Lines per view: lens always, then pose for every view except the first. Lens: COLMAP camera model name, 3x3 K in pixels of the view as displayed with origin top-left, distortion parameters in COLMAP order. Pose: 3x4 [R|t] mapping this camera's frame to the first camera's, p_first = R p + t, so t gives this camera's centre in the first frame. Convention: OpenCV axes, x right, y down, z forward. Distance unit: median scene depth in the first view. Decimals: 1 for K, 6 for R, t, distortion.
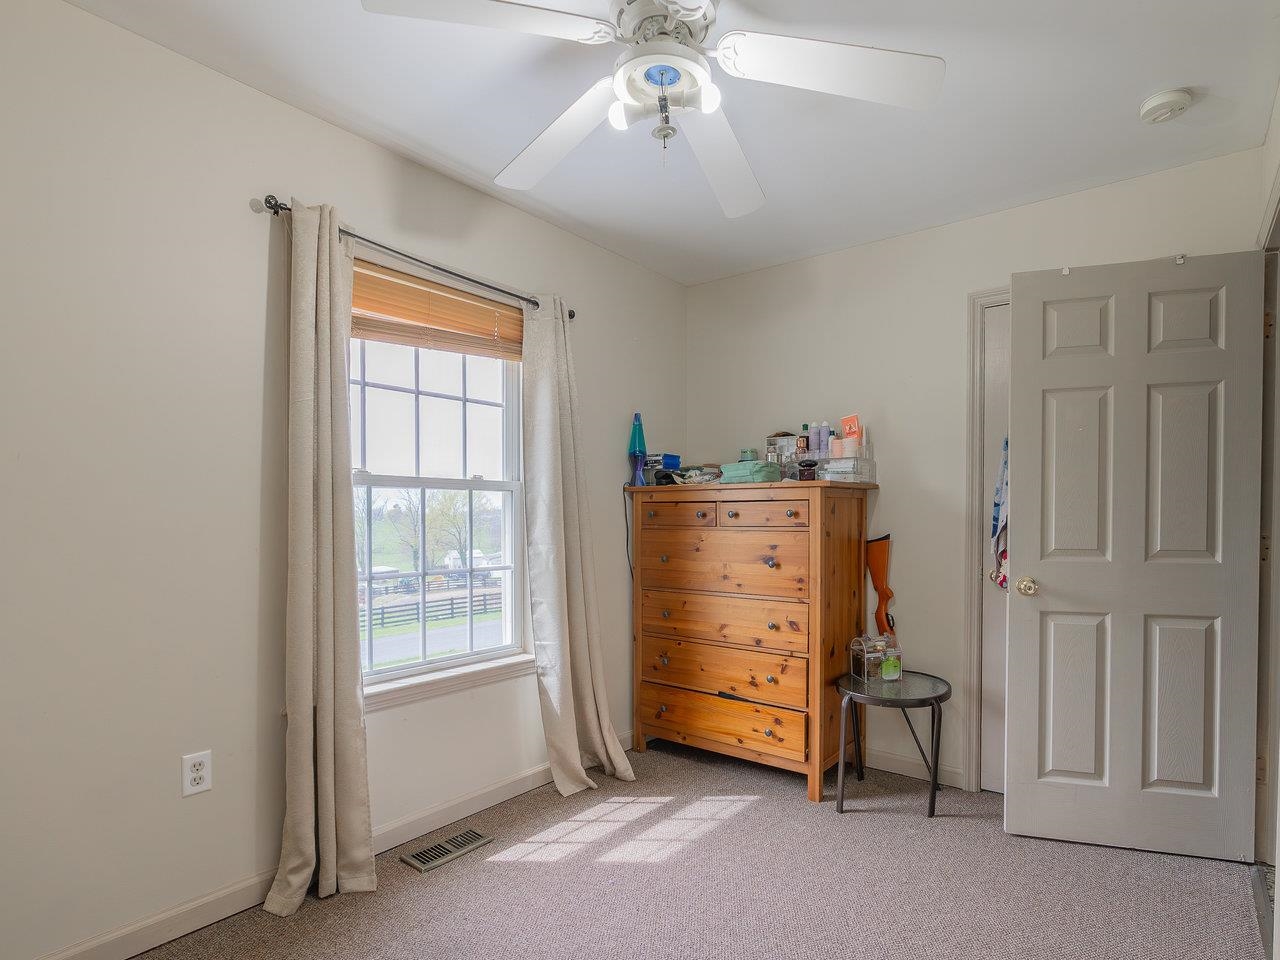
lens RADIAL K [[635.2, 0, 725.7], [0, 635.2, 520.6], [0, 0, 1]] dist [-0.015756, 0.000039]
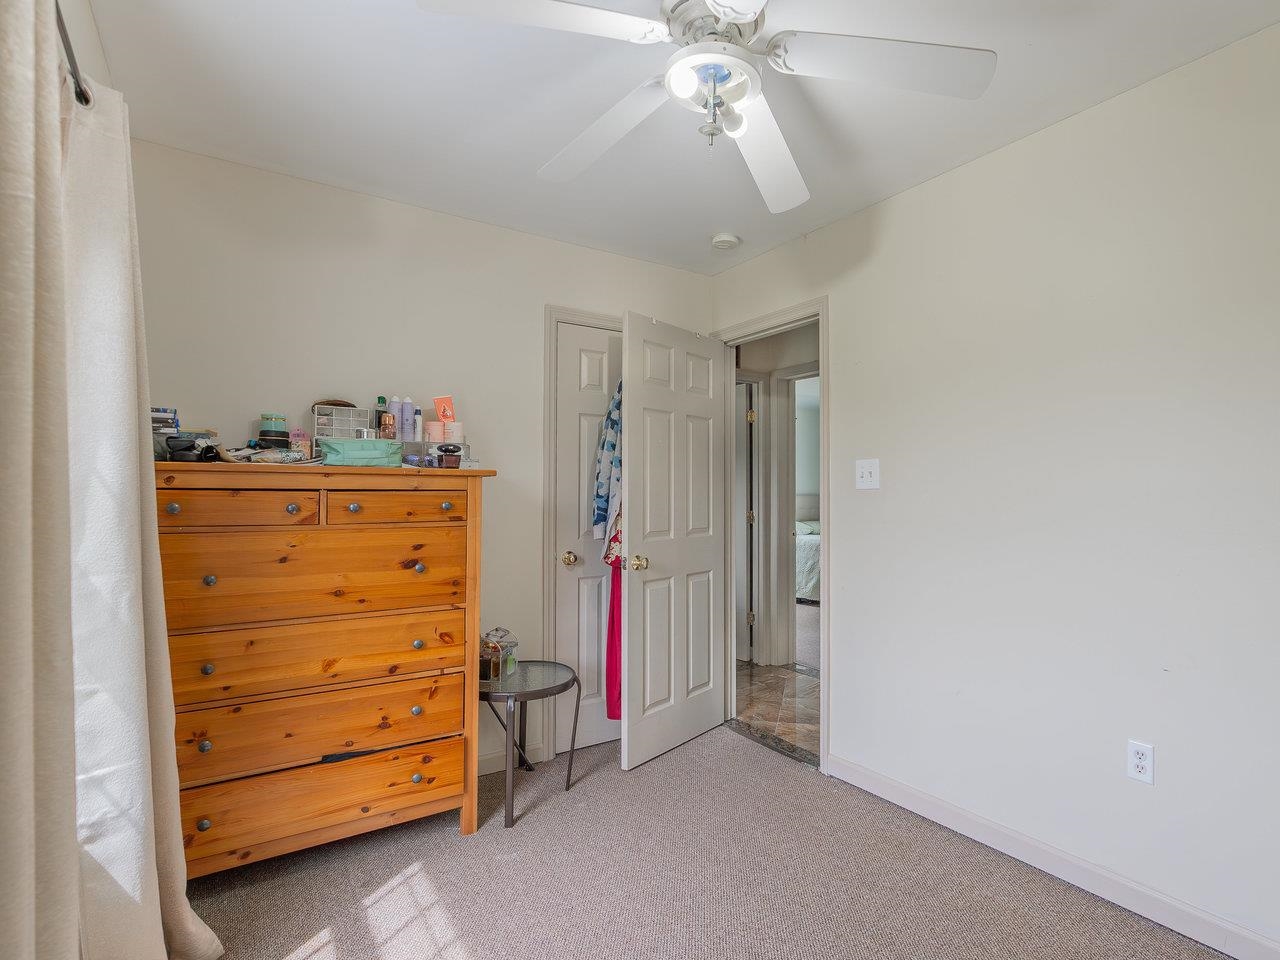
lens RADIAL K [[666.2, 0, 640.4], [0, 666.2, 483.1], [0, 0, 1]] dist [-0.001974, -0.000129]
pose [[0.382084, 0.019311, 0.923926, -0.612820], [0.008381, 0.999668, -0.024360, -0.017541], [-0.924090, 0.017052, 0.381796, 0.407422]]
